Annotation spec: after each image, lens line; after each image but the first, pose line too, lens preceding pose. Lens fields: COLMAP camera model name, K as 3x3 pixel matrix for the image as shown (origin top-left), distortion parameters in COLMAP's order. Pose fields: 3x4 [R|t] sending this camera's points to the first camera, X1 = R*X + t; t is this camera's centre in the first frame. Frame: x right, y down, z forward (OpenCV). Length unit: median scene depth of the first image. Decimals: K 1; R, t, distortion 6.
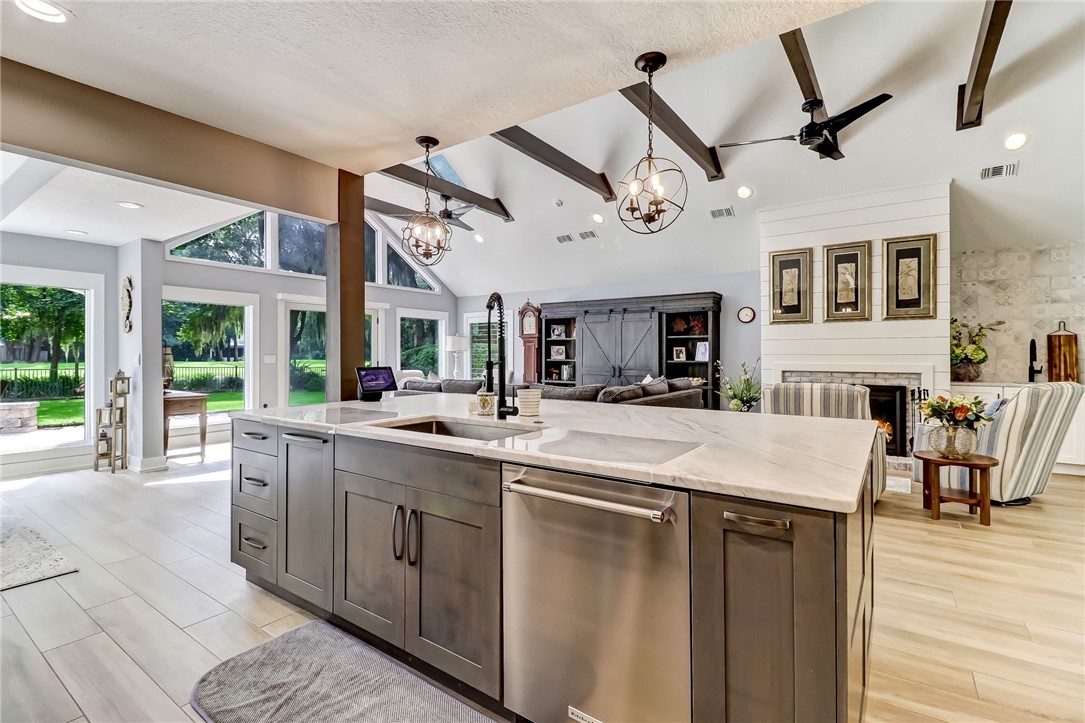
lens RADIAL K [[501.1, 0, 536.5], [0, 501.1, 354.9], [0, 0, 1]] dist [0.023682, -0.013098]
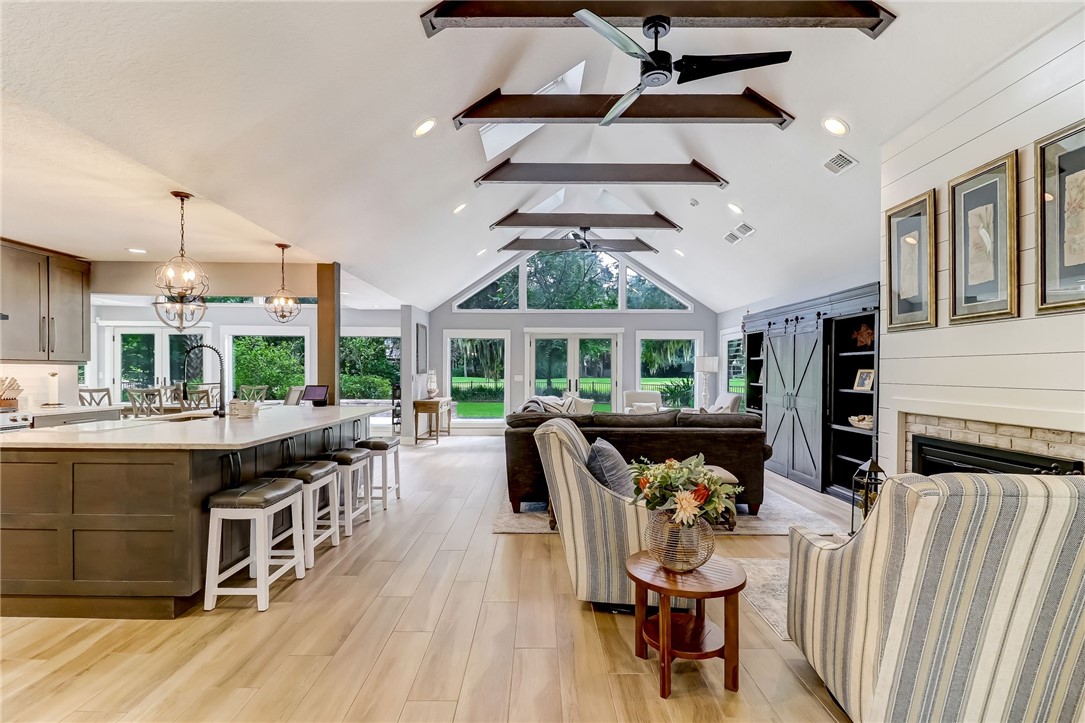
lens RADIAL K [[517.4, 0, 539.7], [0, 517.4, 371.5], [0, 0, 1]] dist [0.013359, -0.000351]
pose [[0.583664, 0.003877, -0.811986, 0.784200], [-0.005904, 0.999982, 0.000530, -0.013867], [0.811974, 0.004485, 0.583677, 0.336927]]
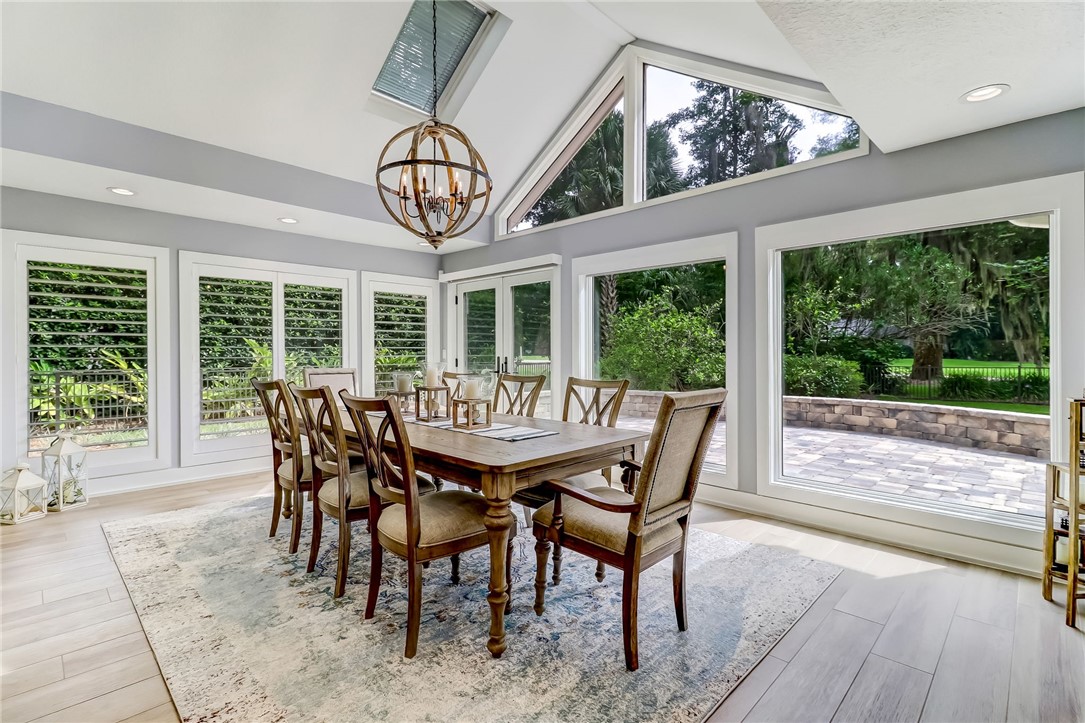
lens RADIAL K [[504.8, 0, 538.7], [0, 504.8, 358.4], [0, 0, 1]] dist [0.019432, -0.011954]
pose [[-0.156675, 0.013750, -0.987555, -0.311369], [-0.000117, 0.999903, 0.013941, 0.002305], [0.987650, 0.002300, -0.156658, 0.556551]]
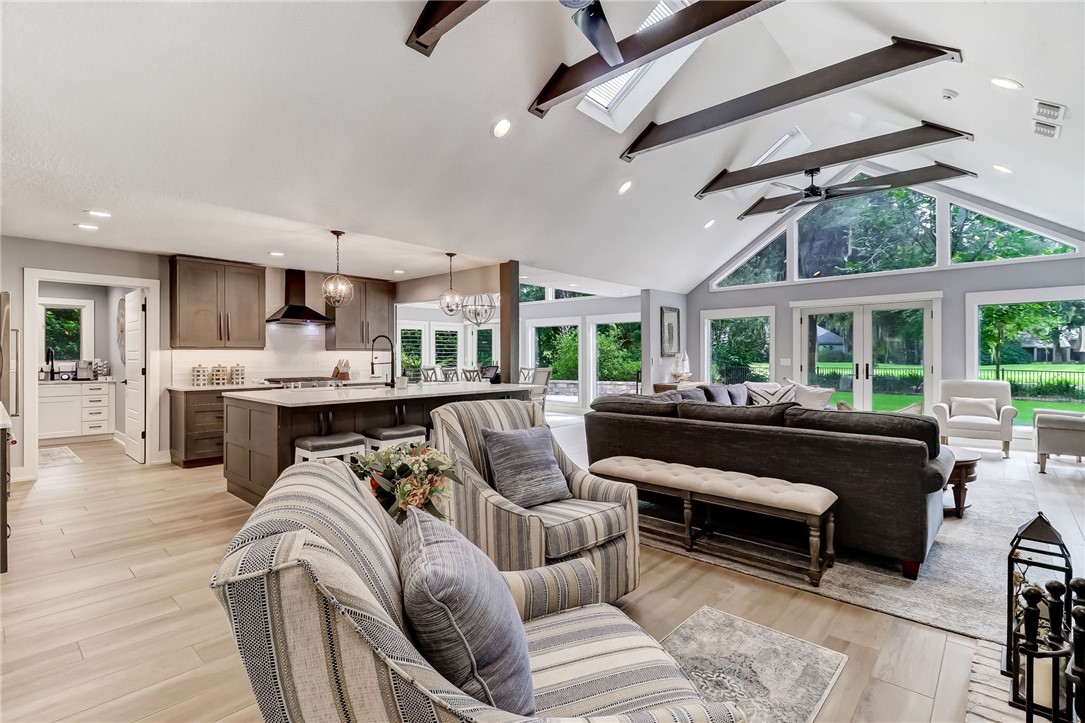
lens RADIAL K [[504.8, 0, 538.7], [0, 504.8, 358.4], [0, 0, 1]] dist [0.019432, -0.011954]
pose [[-0.116275, 0.005681, -0.993201, 0.855261], [0.001220, 0.999984, 0.005577, -0.008521], [0.993216, -0.000564, -0.116280, 0.767257]]
